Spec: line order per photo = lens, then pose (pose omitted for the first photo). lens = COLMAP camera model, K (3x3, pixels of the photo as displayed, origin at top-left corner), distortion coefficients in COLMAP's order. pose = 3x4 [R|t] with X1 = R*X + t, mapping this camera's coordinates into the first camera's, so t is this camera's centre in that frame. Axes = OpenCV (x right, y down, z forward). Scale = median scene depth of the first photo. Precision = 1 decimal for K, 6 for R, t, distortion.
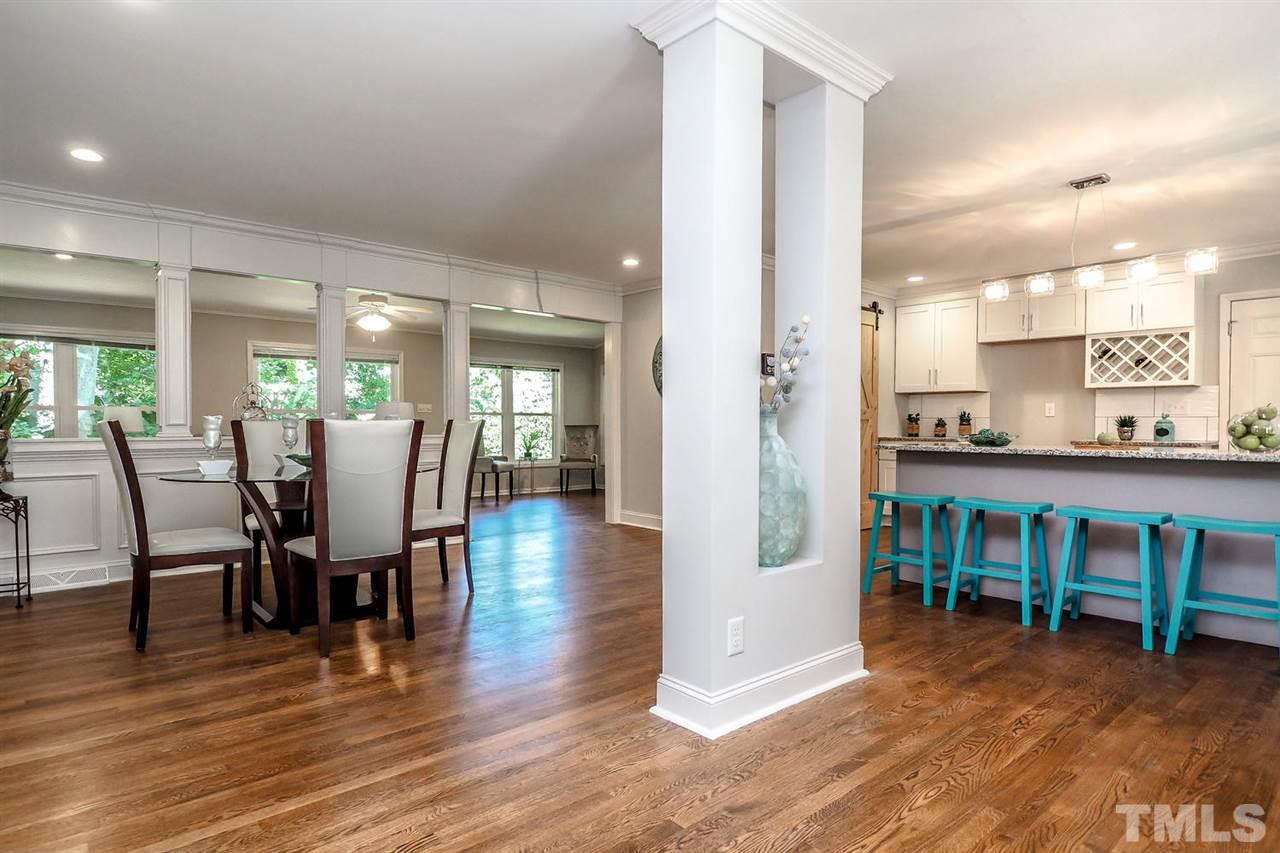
lens RADIAL K [[695.9, 0, 636.7], [0, 695.9, 449.0], [0, 0, 1]] dist [-0.003678, -0.002741]
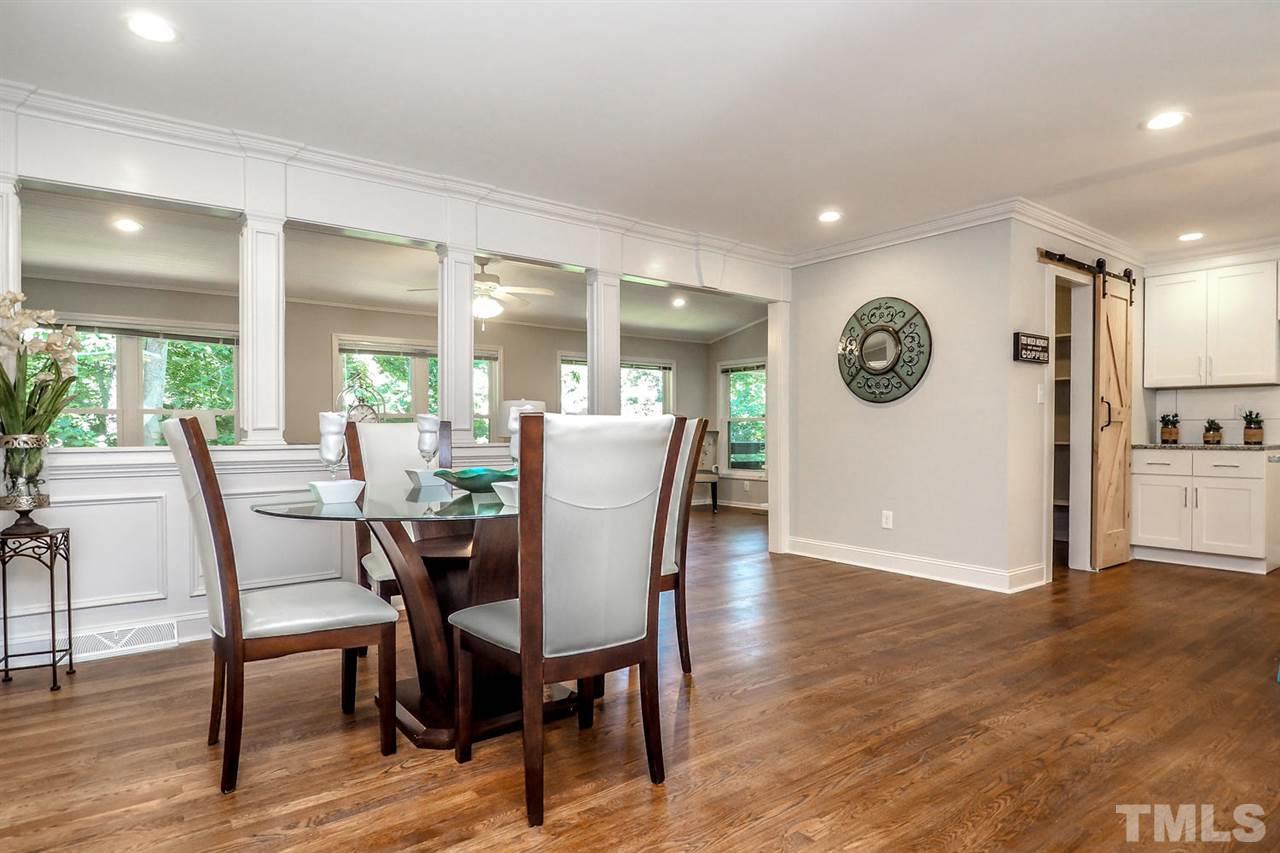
lens RADIAL K [[709.1, 0, 643.3], [0, 709.1, 449.7], [0, 0, 1]] dist [-0.000731, 0.000203]
pose [[0.997719, -0.000325, -0.067506, -0.173131], [-0.000385, 0.999945, -0.010510, -0.003568], [0.067506, 0.010512, 0.997663, 0.223554]]
